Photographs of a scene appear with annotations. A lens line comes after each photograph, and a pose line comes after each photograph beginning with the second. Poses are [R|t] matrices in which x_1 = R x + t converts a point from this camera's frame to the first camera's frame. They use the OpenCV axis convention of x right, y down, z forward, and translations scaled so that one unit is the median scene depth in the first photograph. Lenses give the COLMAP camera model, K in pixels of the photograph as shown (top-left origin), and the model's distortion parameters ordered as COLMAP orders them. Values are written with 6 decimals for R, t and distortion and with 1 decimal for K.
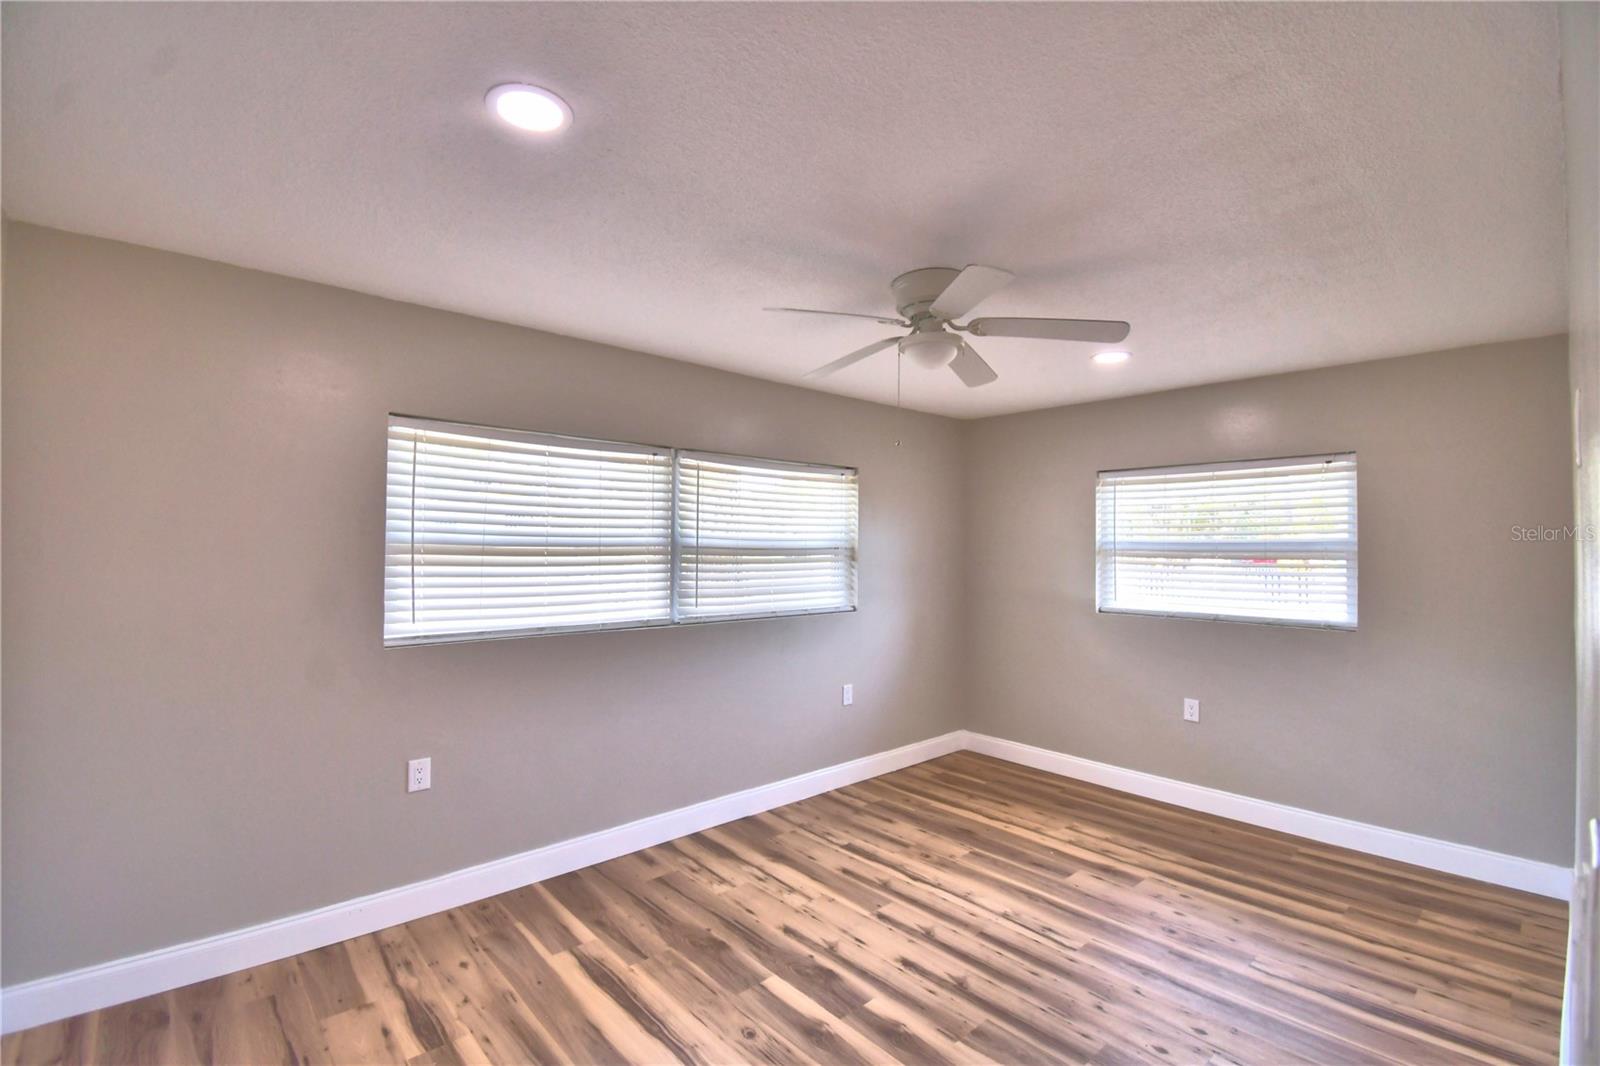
lens RADIAL K [[703.1, 0, 795.0], [0, 703.1, 531.3], [0, 0, 1]] dist [0.020352, -0.026125]
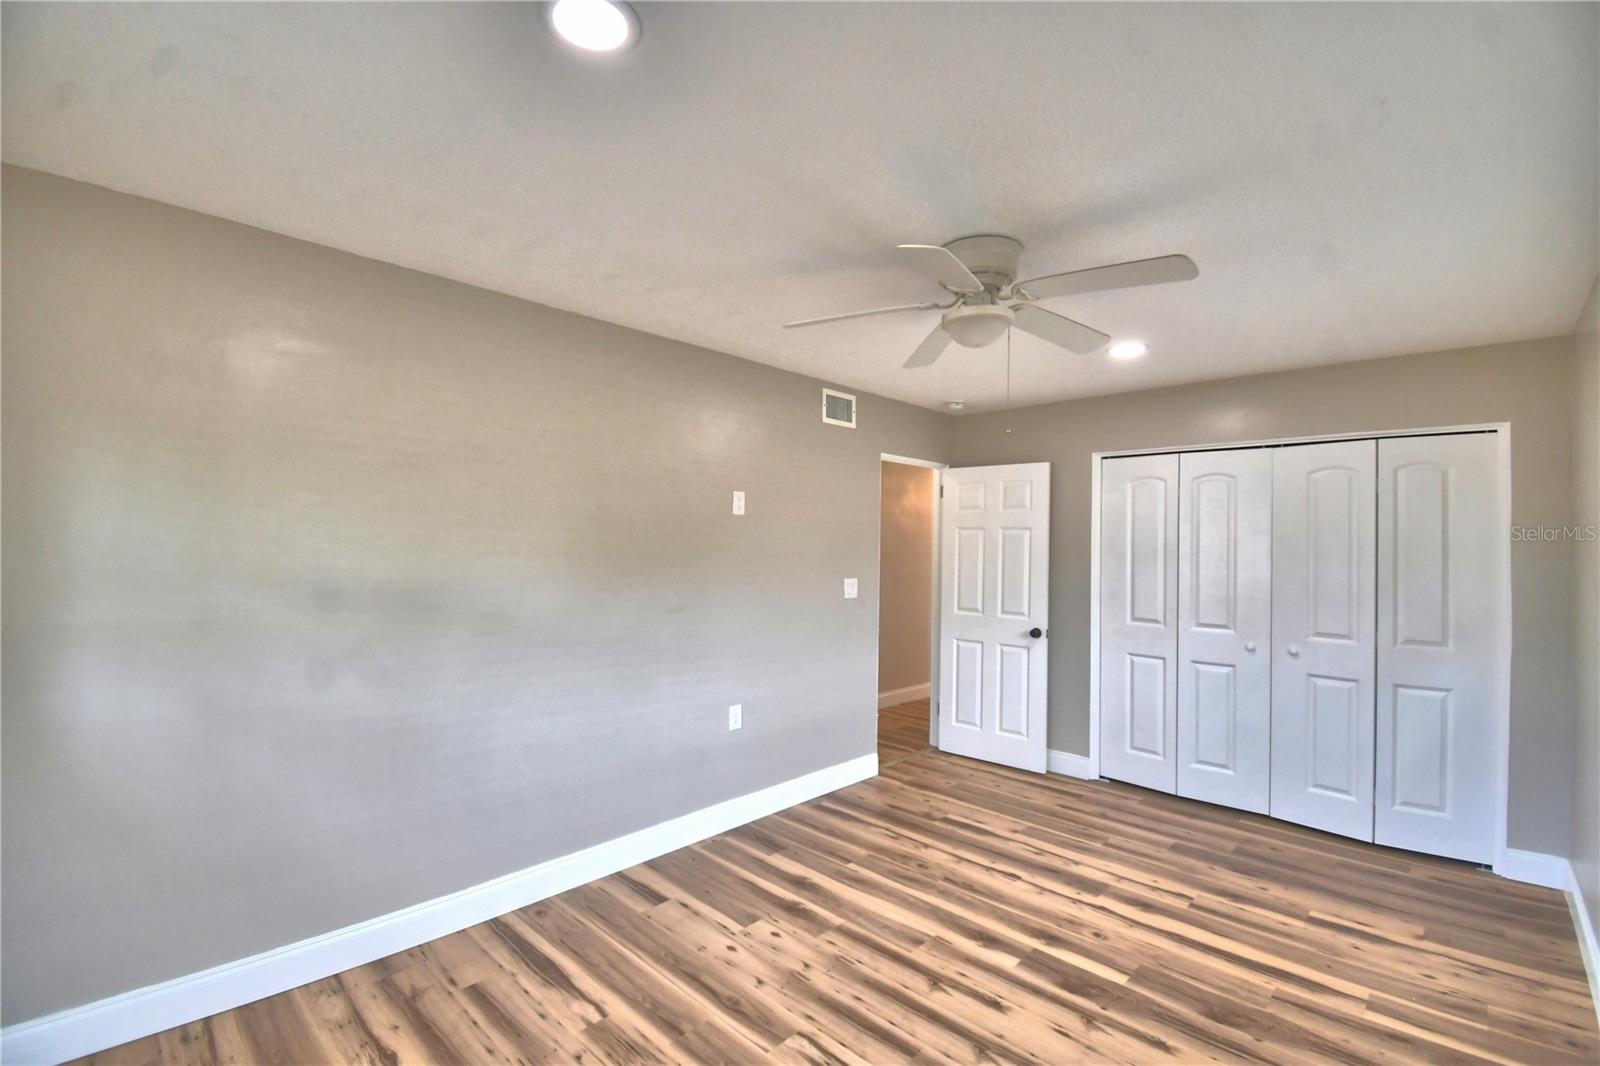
lens RADIAL K [[703.1, 0, 795.0], [0, 703.1, 531.3], [0, 0, 1]] dist [0.020352, -0.026125]
pose [[-0.996815, -0.027948, -0.074690, 0.523193], [-0.024454, 0.998582, -0.047295, 0.063486], [0.075906, -0.045318, -0.996085, 2.002602]]
